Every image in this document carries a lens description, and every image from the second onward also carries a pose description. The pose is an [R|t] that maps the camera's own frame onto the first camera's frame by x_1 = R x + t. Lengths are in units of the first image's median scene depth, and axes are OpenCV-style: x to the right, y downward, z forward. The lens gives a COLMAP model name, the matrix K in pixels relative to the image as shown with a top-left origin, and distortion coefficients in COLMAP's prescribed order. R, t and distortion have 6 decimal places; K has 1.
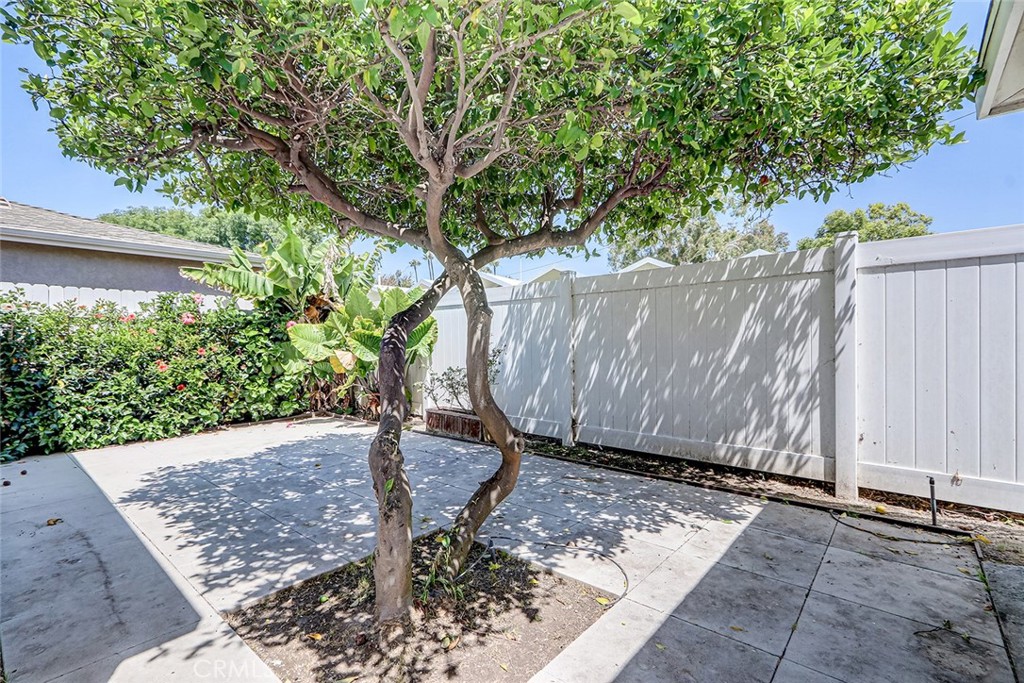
lens RADIAL K [[469.6, 0, 492.3], [0, 469.6, 344.0], [0, 0, 1]] dist [0.005318, -0.003195]
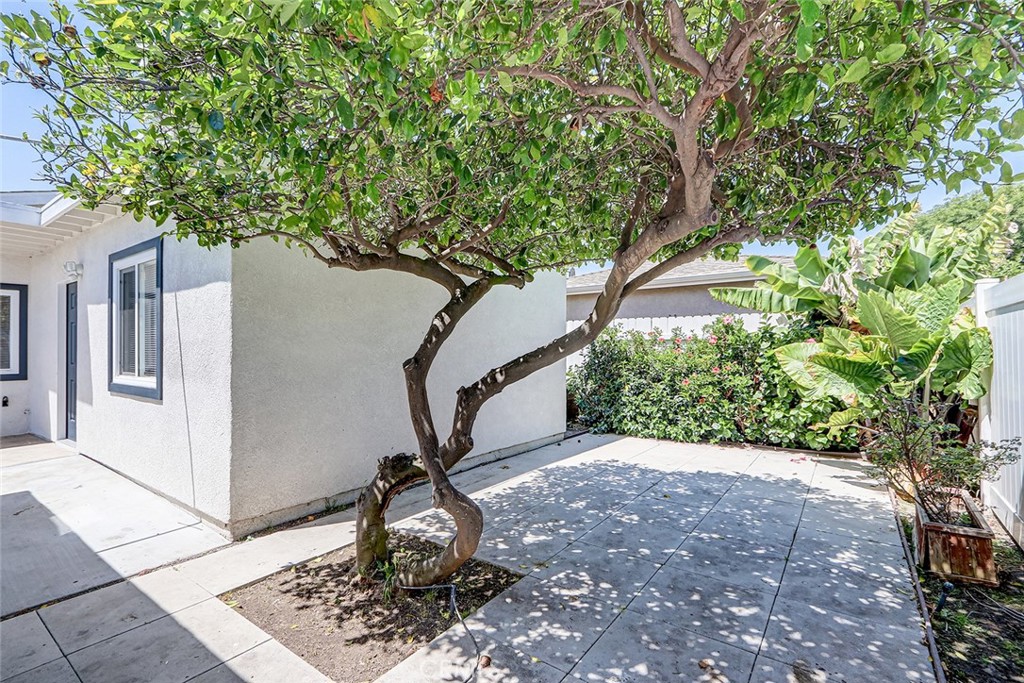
lens RADIAL K [[469.6, 0, 508.6], [0, 469.6, 342.6], [0, 0, 1]] dist [0.005318, -0.003195]
pose [[0.095435, -0.003302, -0.995430, 0.717566], [-0.000570, 0.999994, -0.003372, -0.073696], [0.995435, 0.000889, 0.095433, 0.729629]]
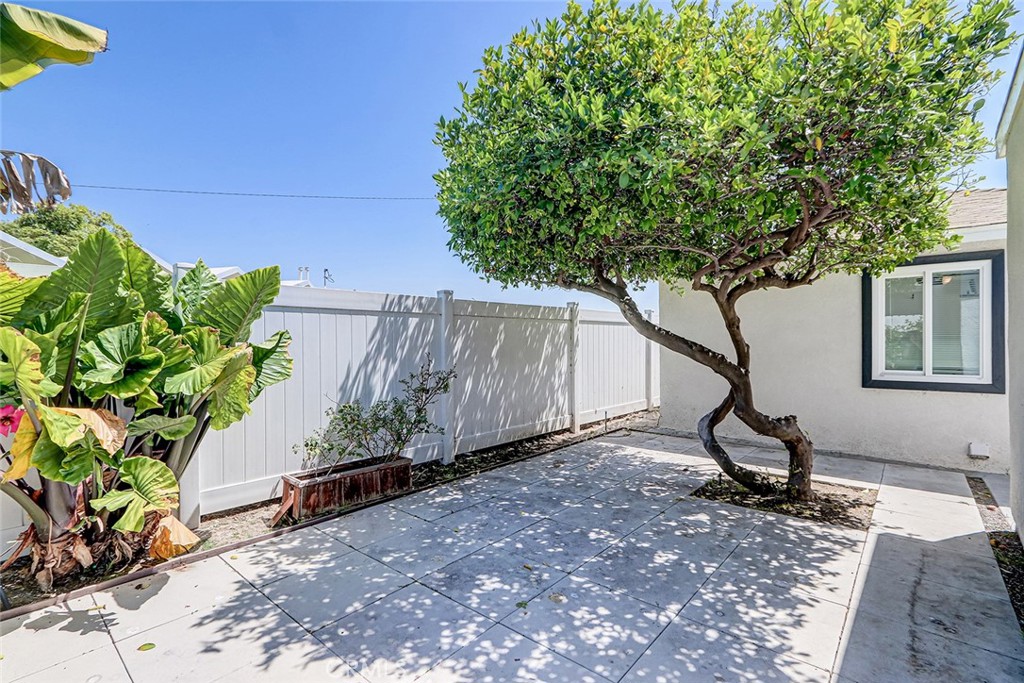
lens RADIAL K [[469.6, 0, 512.4], [0, 469.6, 343.2], [0, 0, 1]] dist [0.005318, -0.003195]
pose [[-0.020215, 0.006899, 0.999772, -1.261020], [0.007664, 0.999948, -0.006745, -0.048693], [-0.999766, 0.007525, -0.020267, 1.298149]]
